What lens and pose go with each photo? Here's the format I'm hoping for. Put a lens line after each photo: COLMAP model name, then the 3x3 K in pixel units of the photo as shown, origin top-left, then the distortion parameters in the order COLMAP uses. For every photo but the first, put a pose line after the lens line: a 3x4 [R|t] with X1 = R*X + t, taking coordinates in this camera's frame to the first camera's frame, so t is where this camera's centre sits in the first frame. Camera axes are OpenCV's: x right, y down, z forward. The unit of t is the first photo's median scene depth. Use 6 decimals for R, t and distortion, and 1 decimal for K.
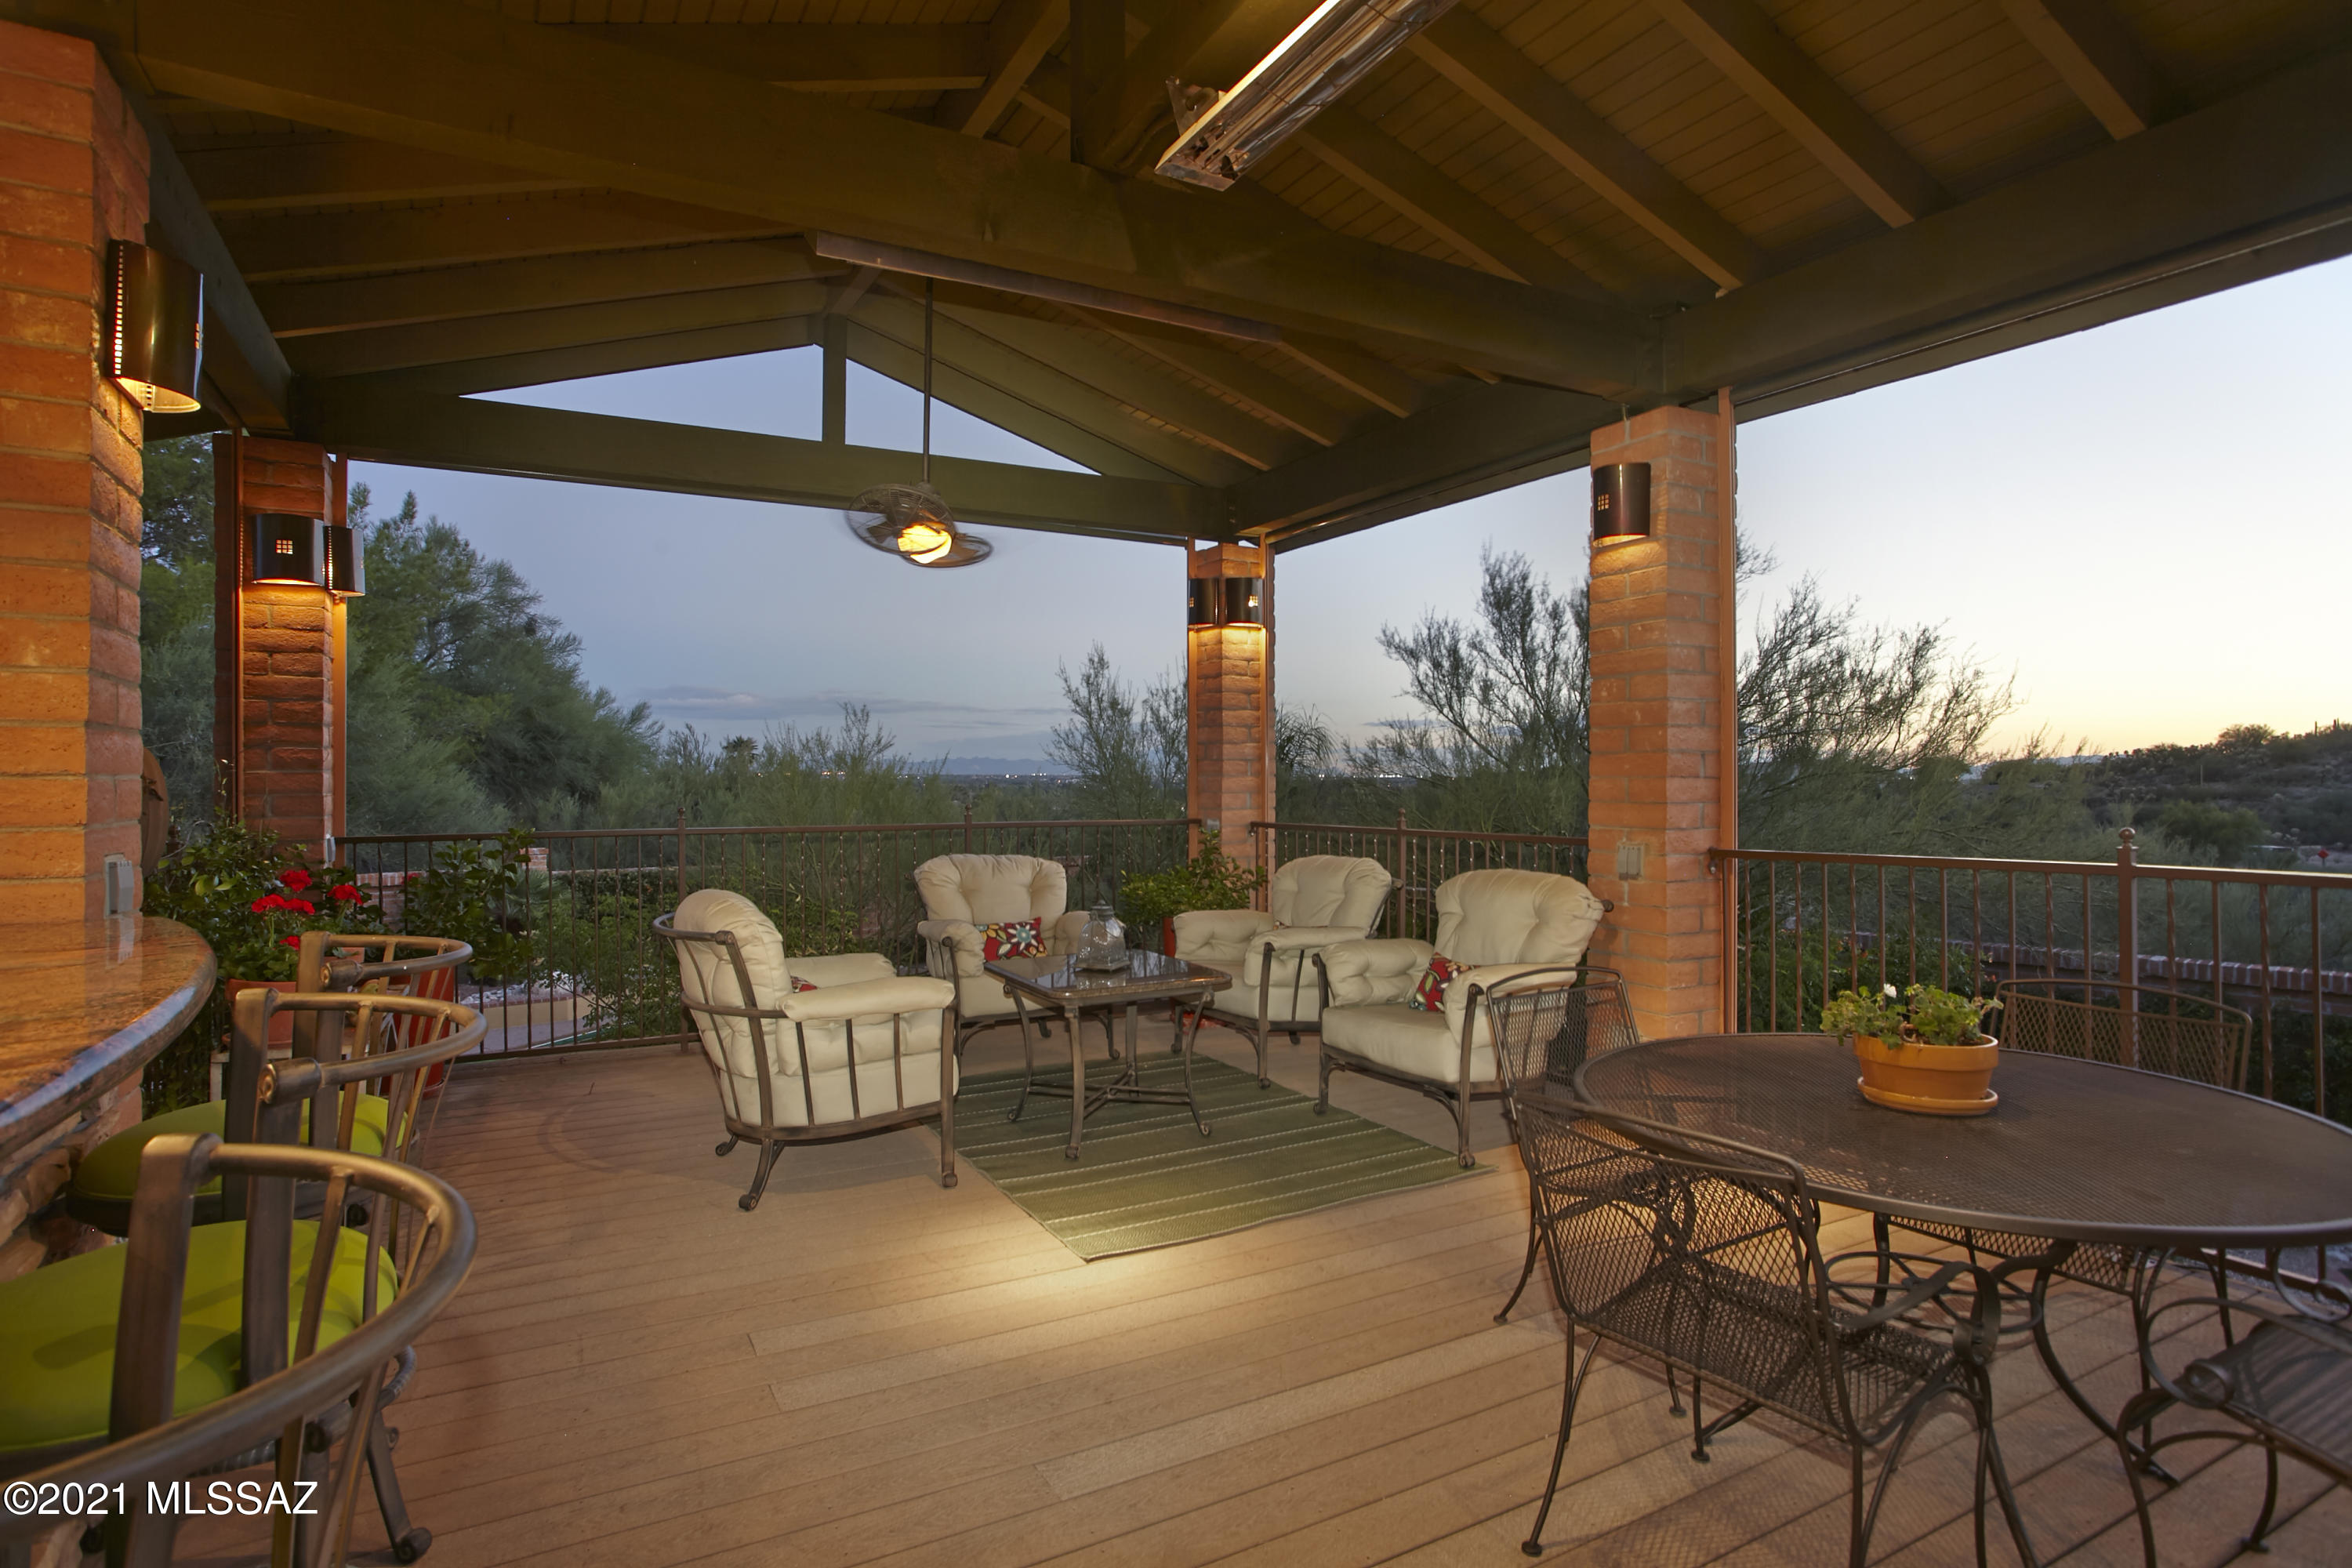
lens RADIAL K [[1202.7, 0, 1157.3], [0, 1202.7, 782.2], [0, 0, 1]] dist [-0.084426, 0.054007]
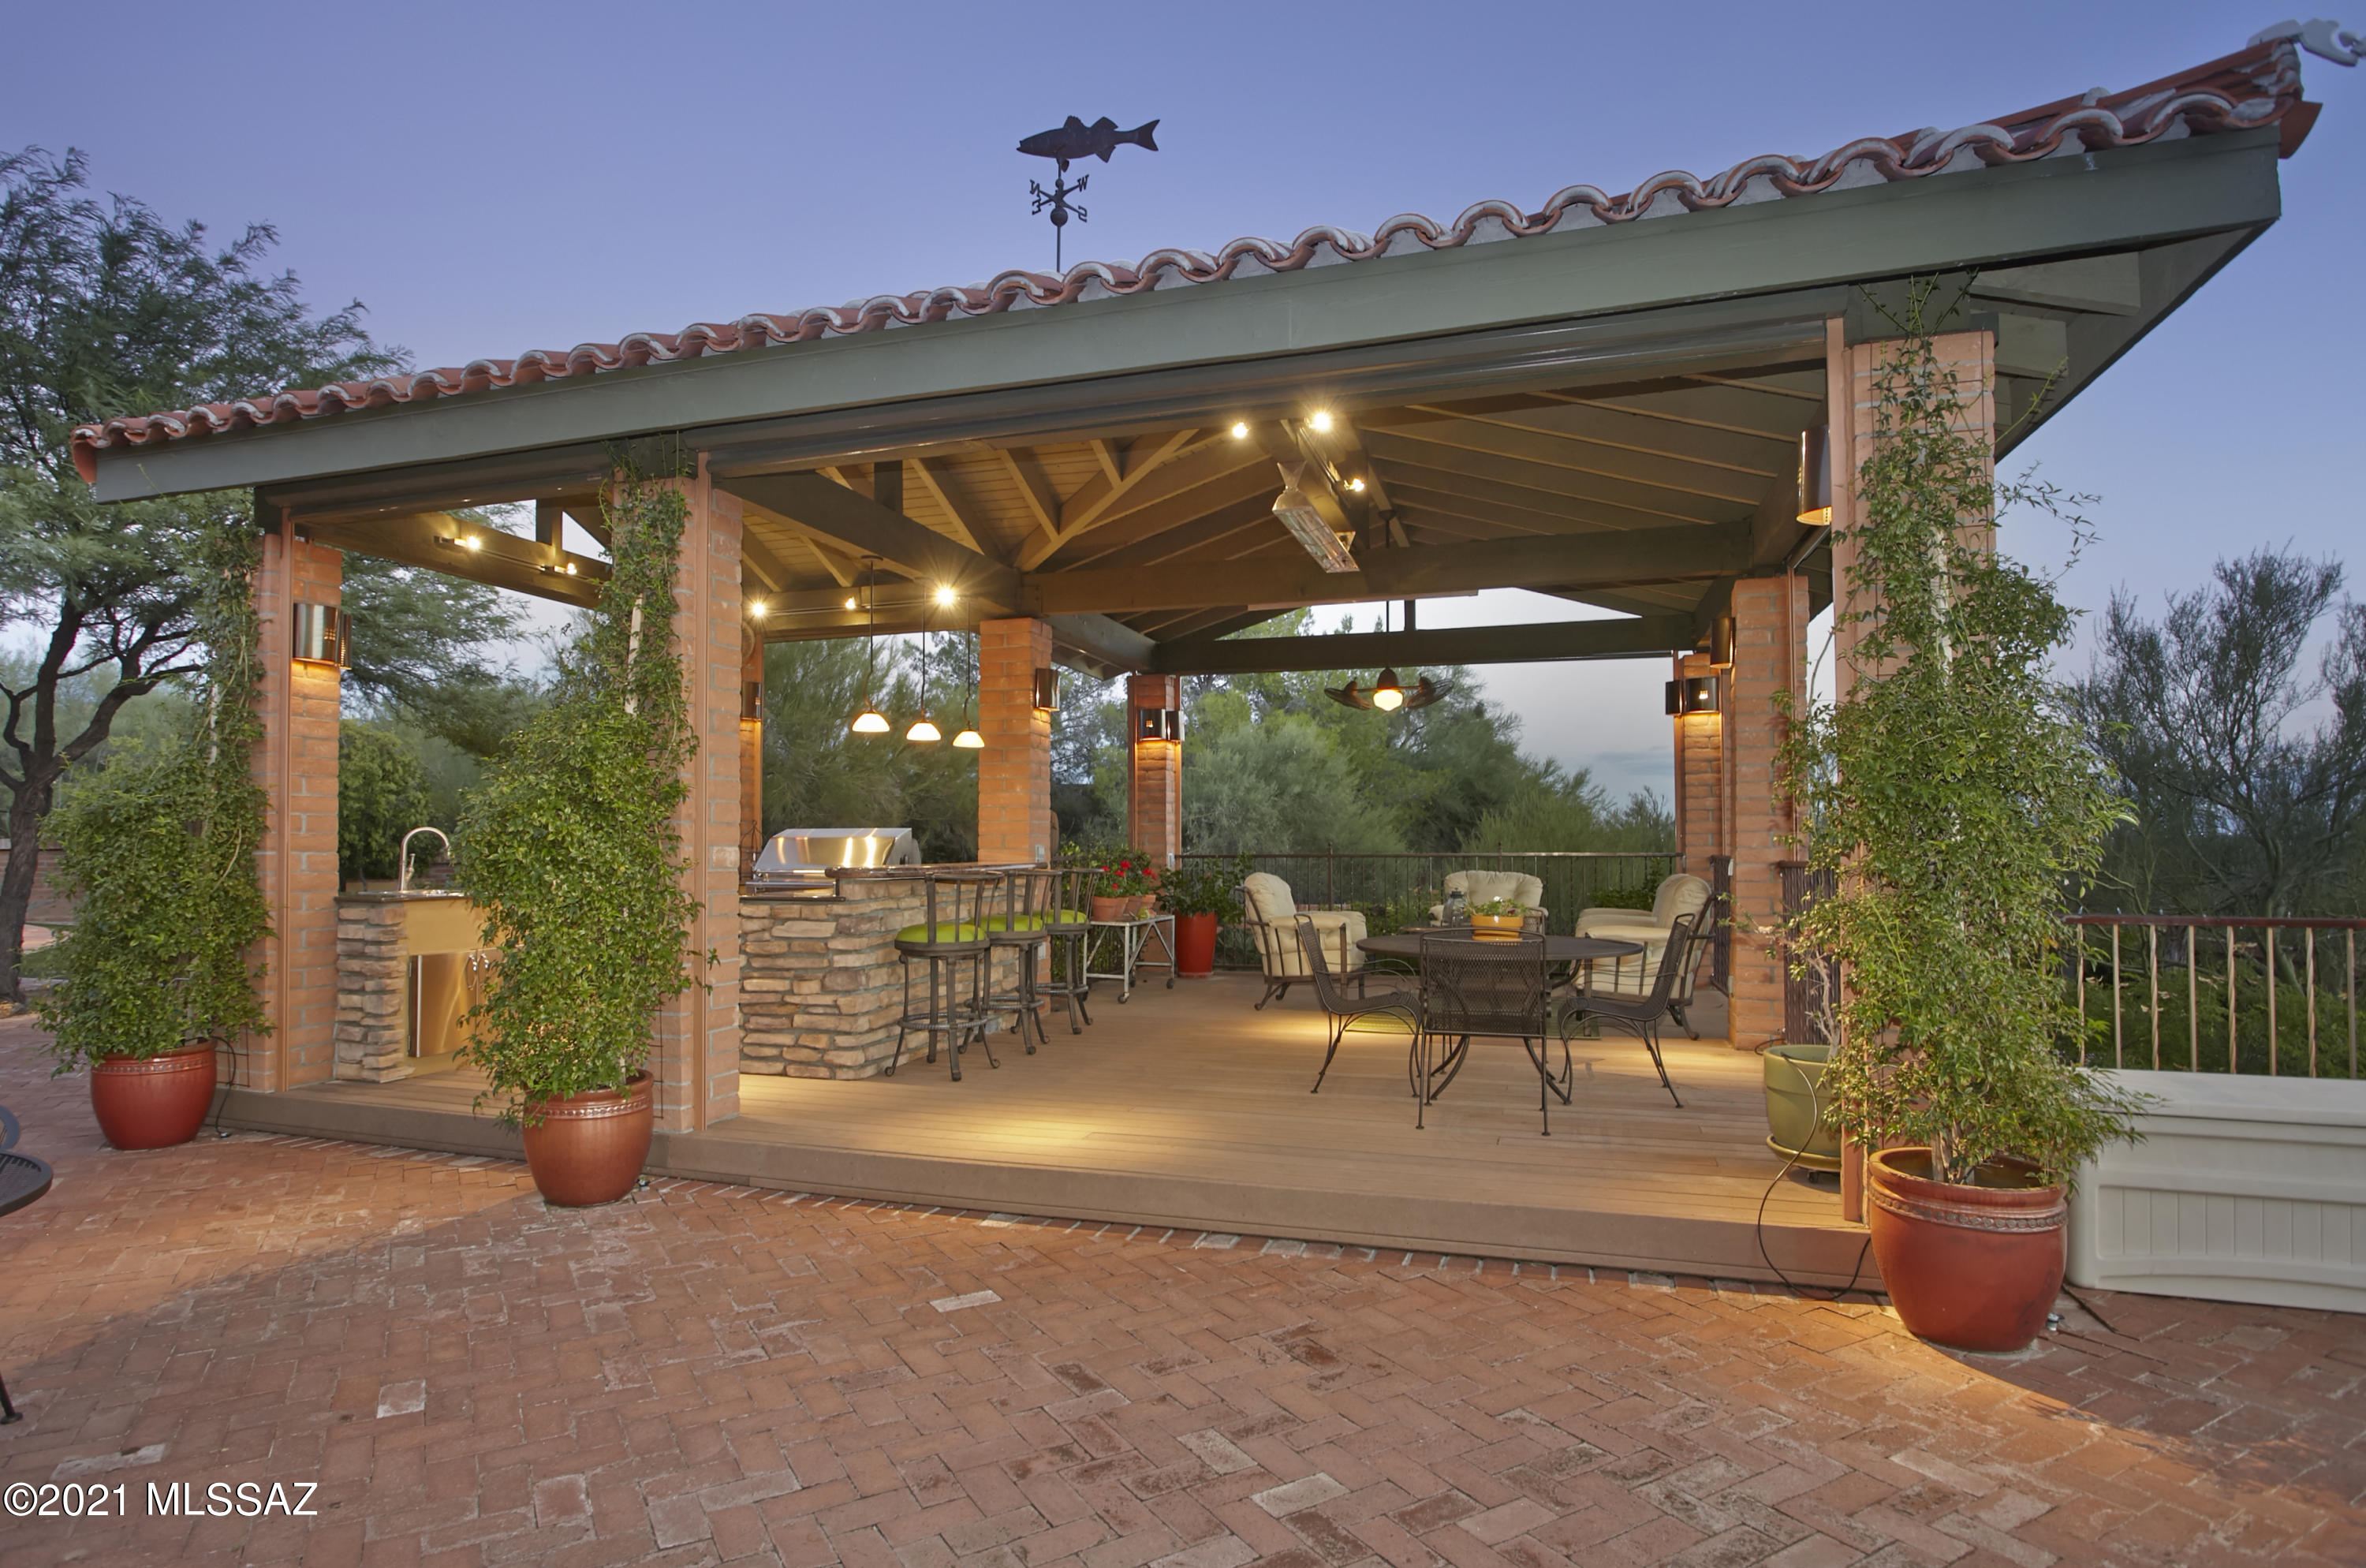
lens RADIAL K [[1252.2, 0, 1169.4], [0, 1252.2, 827.5], [0, 0, 1]] dist [-0.056876, 0.019876]
pose [[0.691613, -0.010000, -0.722199, 0.248618], [-0.000290, 0.999900, -0.014123, 0.007917], [0.722269, 0.009977, 0.691541, -0.155029]]
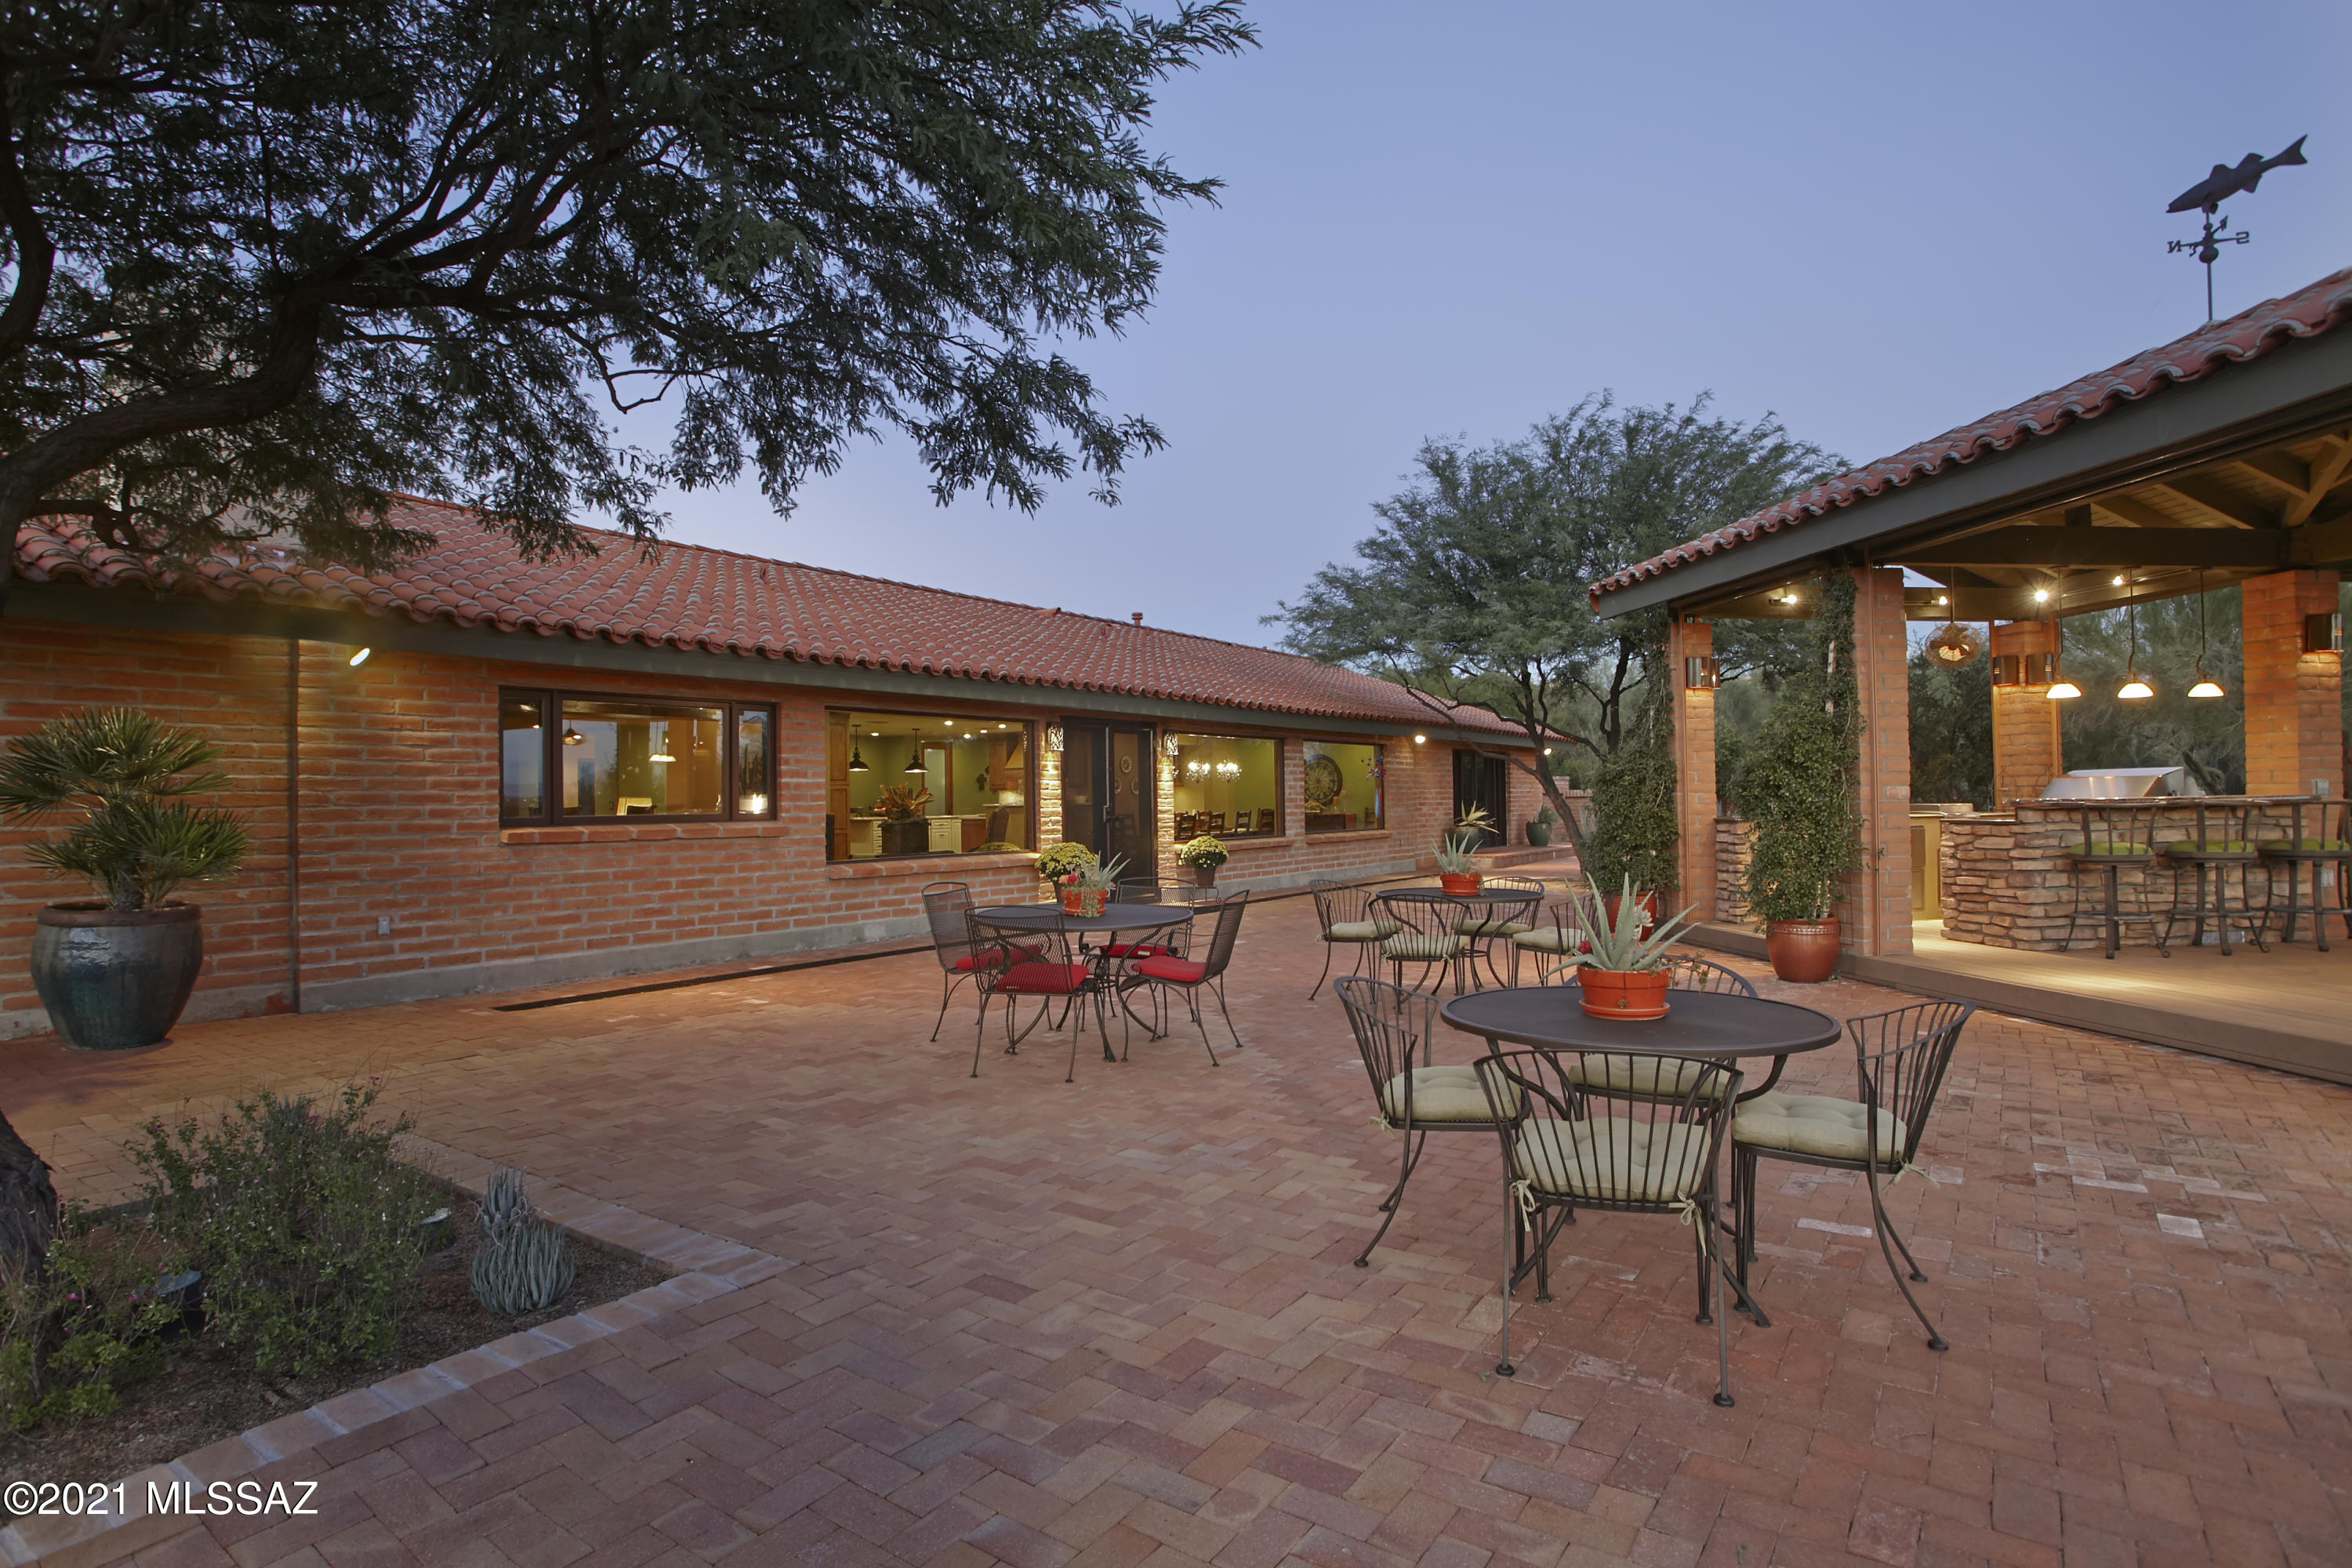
lens RADIAL K [[1198.2, 0, 1153.8], [0, 1198.2, 780.1], [0, 0, 1]] dist [-0.061153, 0.028694]
pose [[-0.387504, -0.009762, -0.921817, 0.474331], [0.013707, 0.999772, -0.016349, 0.009376], [0.921766, -0.018971, -0.387282, -0.118183]]
